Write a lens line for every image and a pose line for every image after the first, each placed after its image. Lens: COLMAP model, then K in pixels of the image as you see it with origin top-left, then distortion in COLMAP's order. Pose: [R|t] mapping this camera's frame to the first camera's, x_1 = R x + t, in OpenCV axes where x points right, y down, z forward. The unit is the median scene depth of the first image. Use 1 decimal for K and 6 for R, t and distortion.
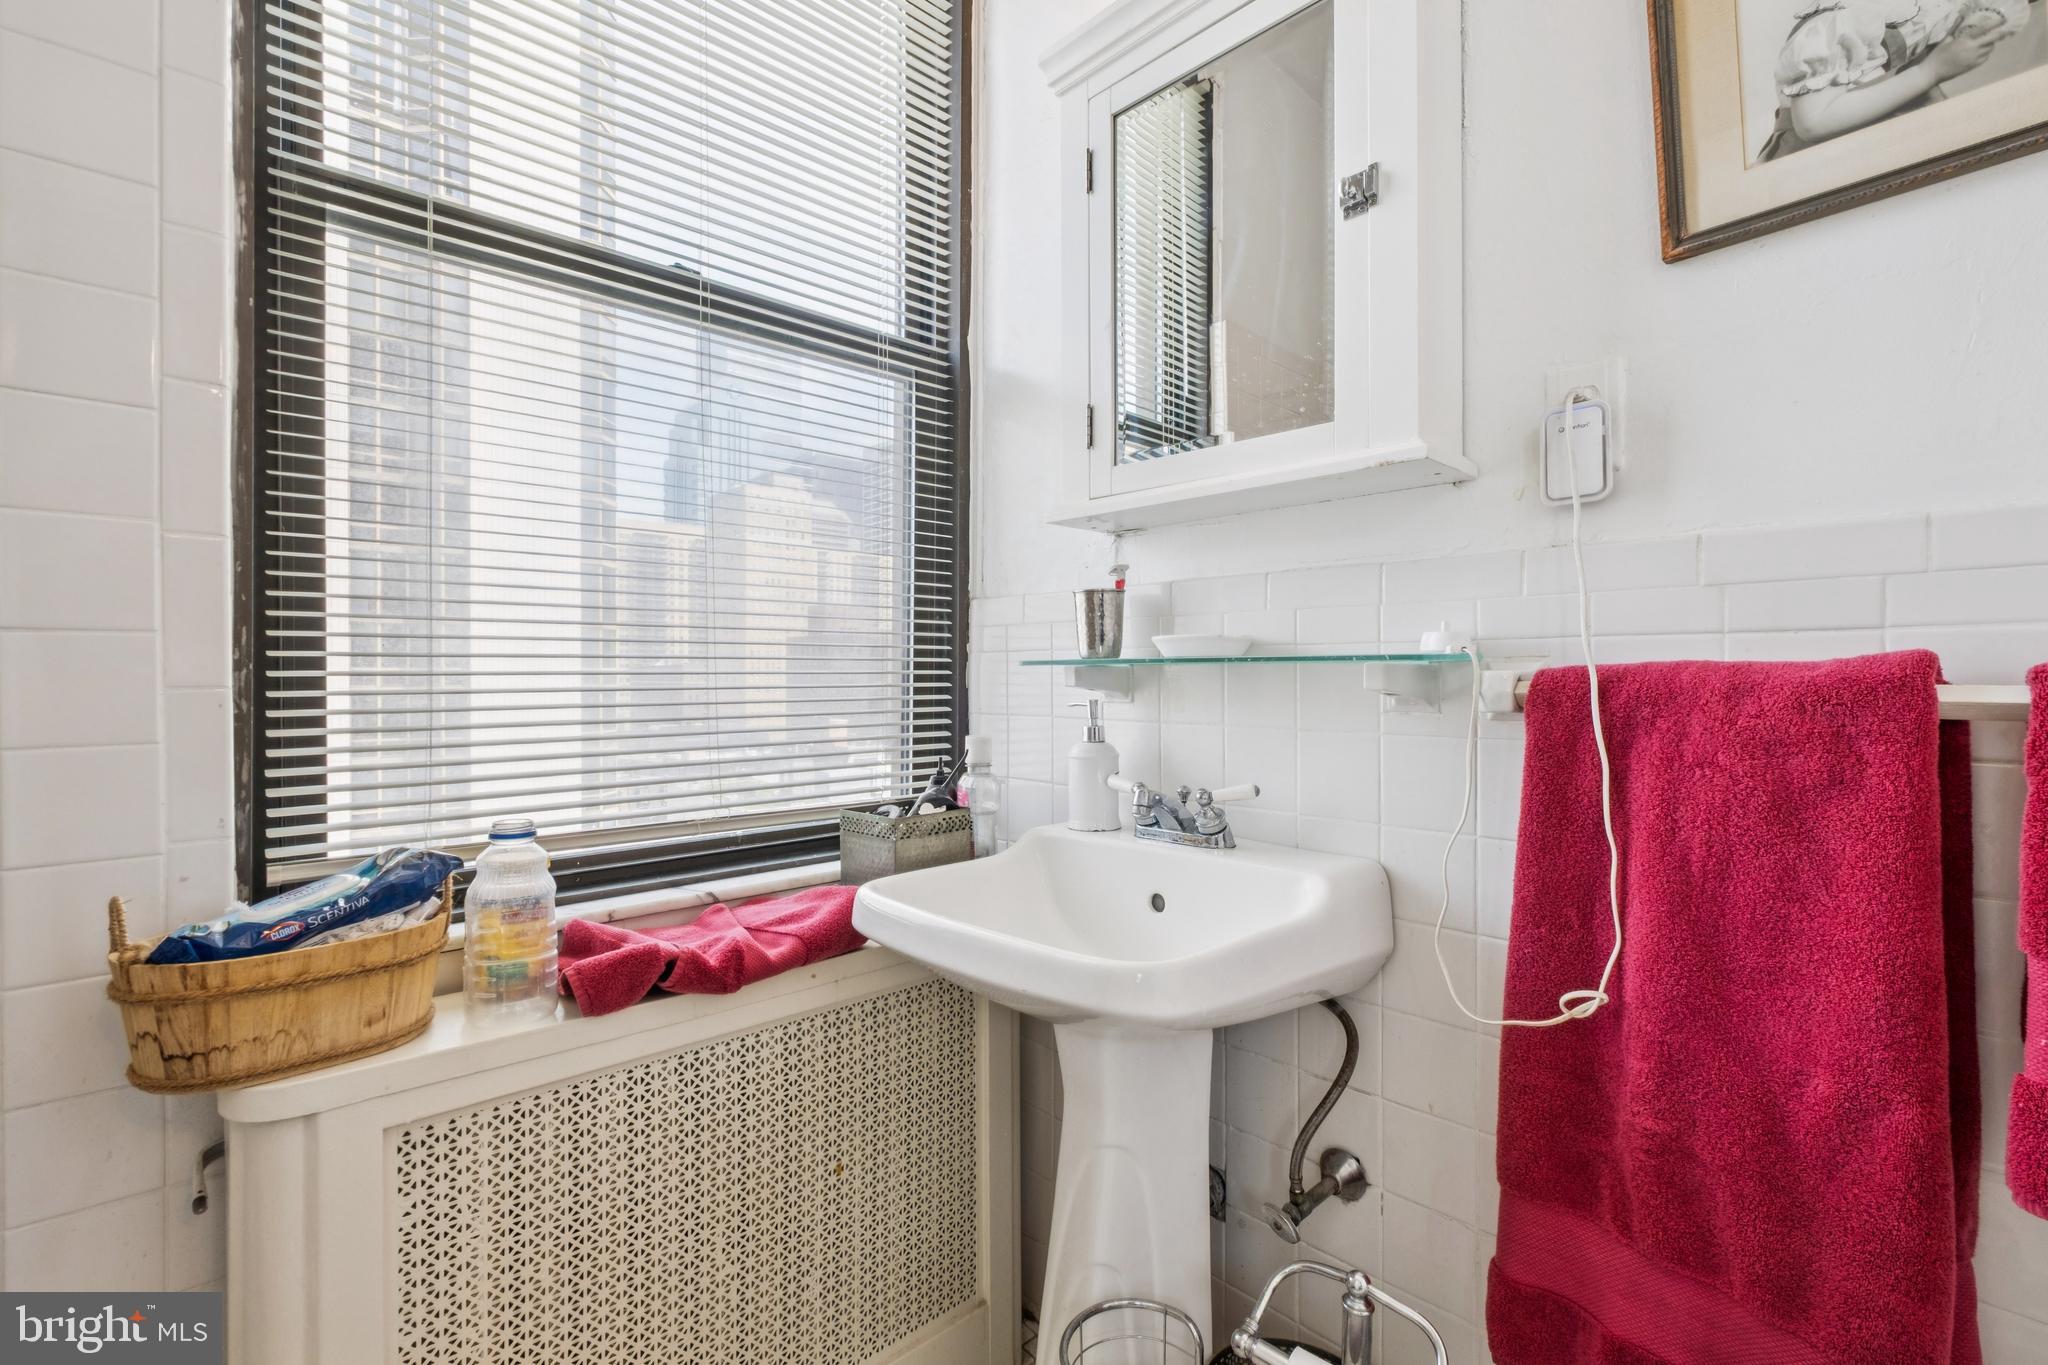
lens RADIAL K [[896.0, 0, 1011.5], [0, 896.0, 680.7], [0, 0, 1]] dist [-0.003203, -0.000150]
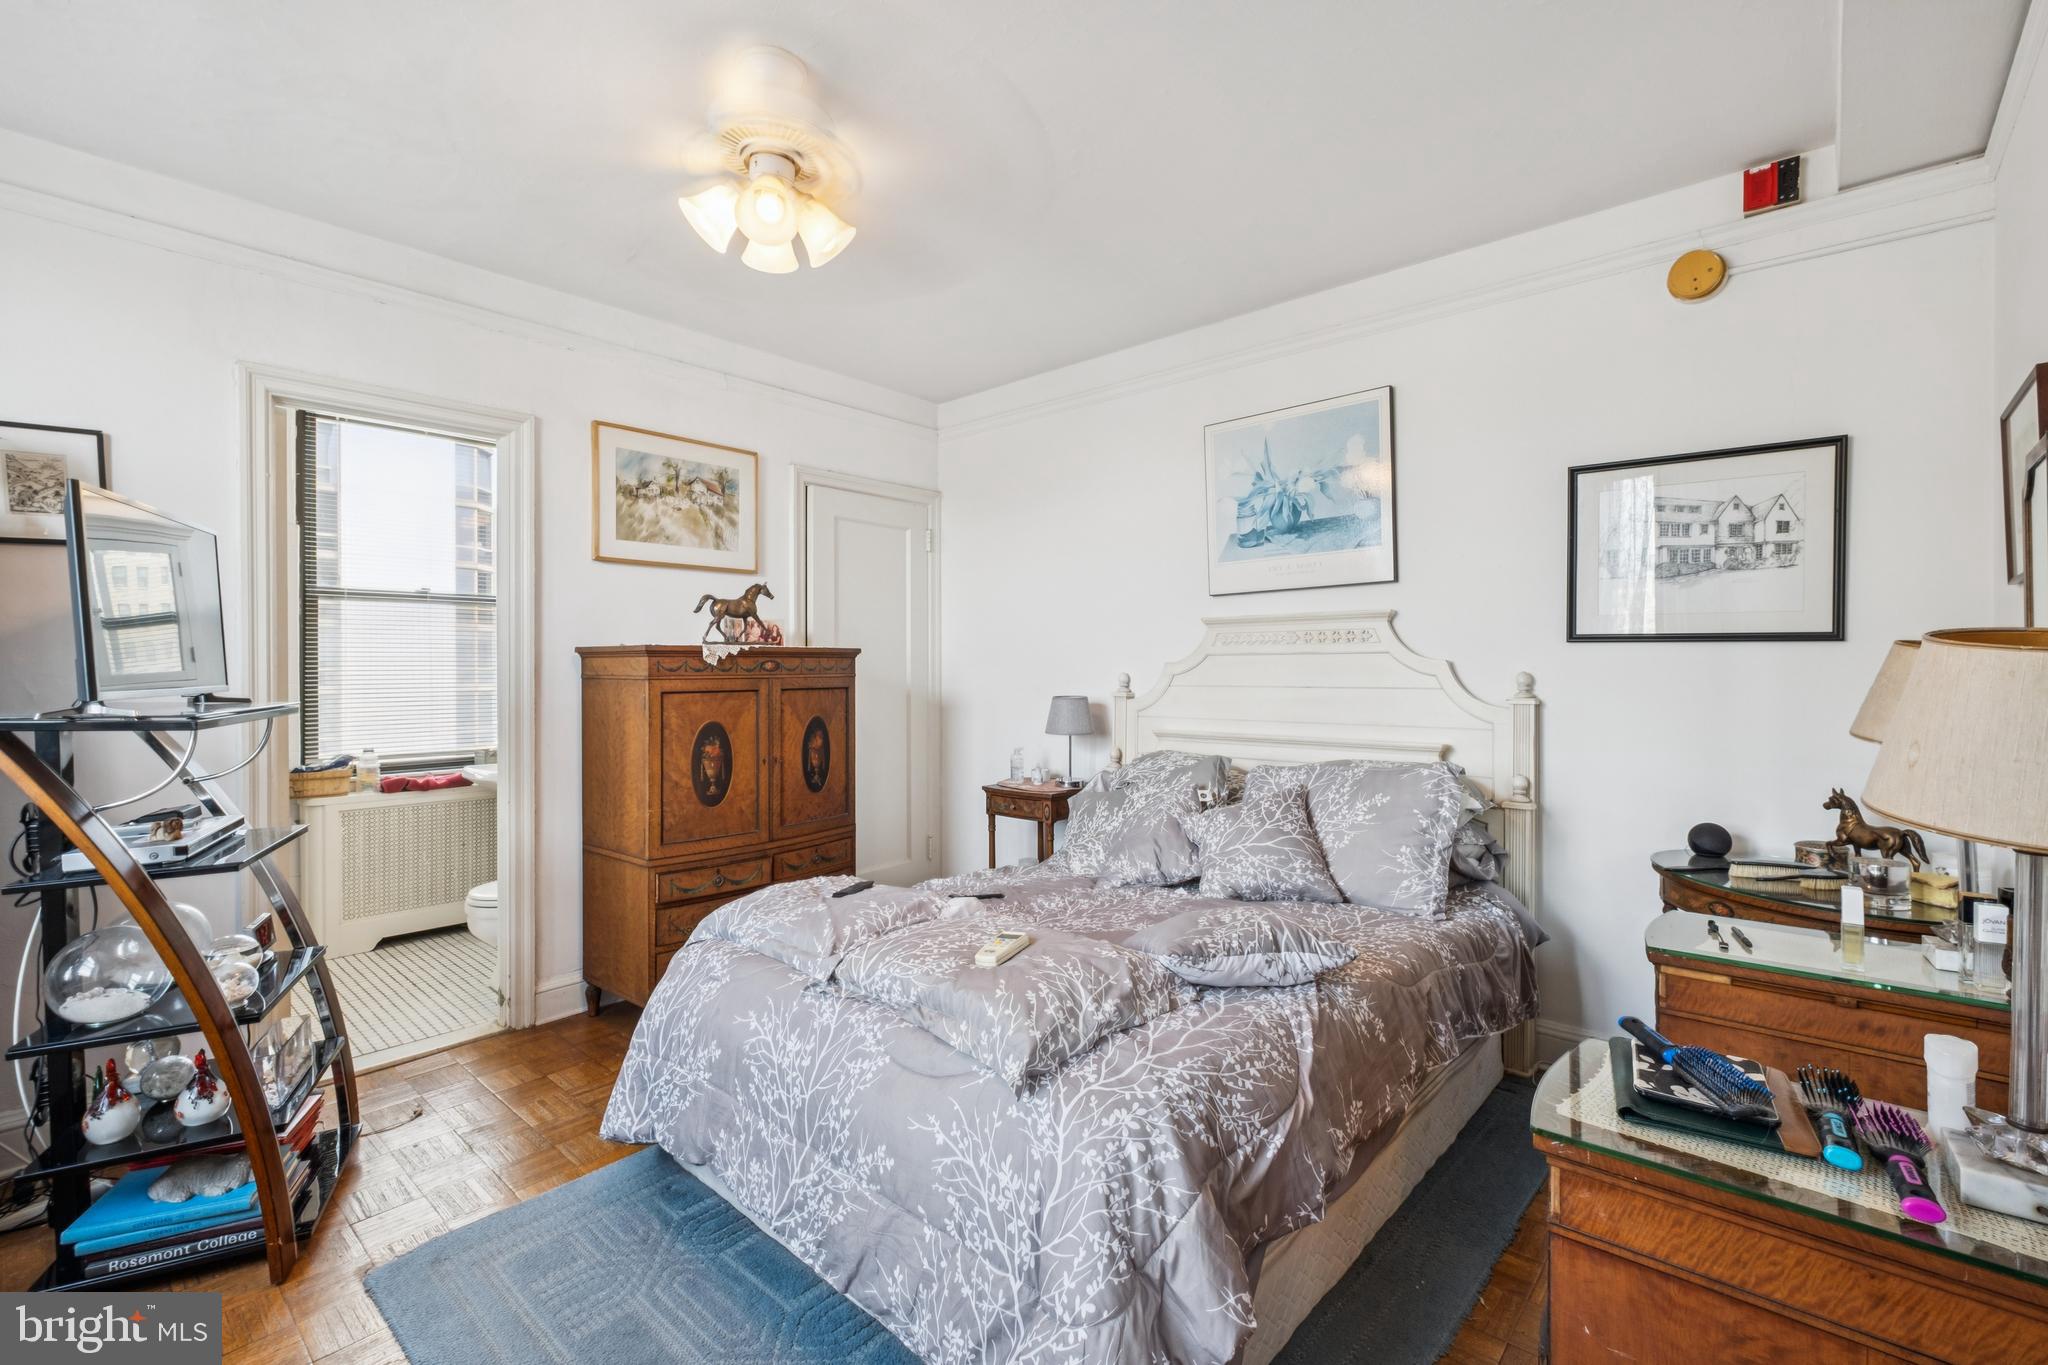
lens RADIAL K [[896.0, 0, 1023.8], [0, 896.0, 676.4], [0, 0, 1]] dist [-0.003203, -0.000150]
pose [[0.994610, -0.003169, 0.103636, 2.150692], [0.002535, 0.999977, 0.006257, -0.209786], [-0.103654, -0.005960, 0.994596, -3.629858]]
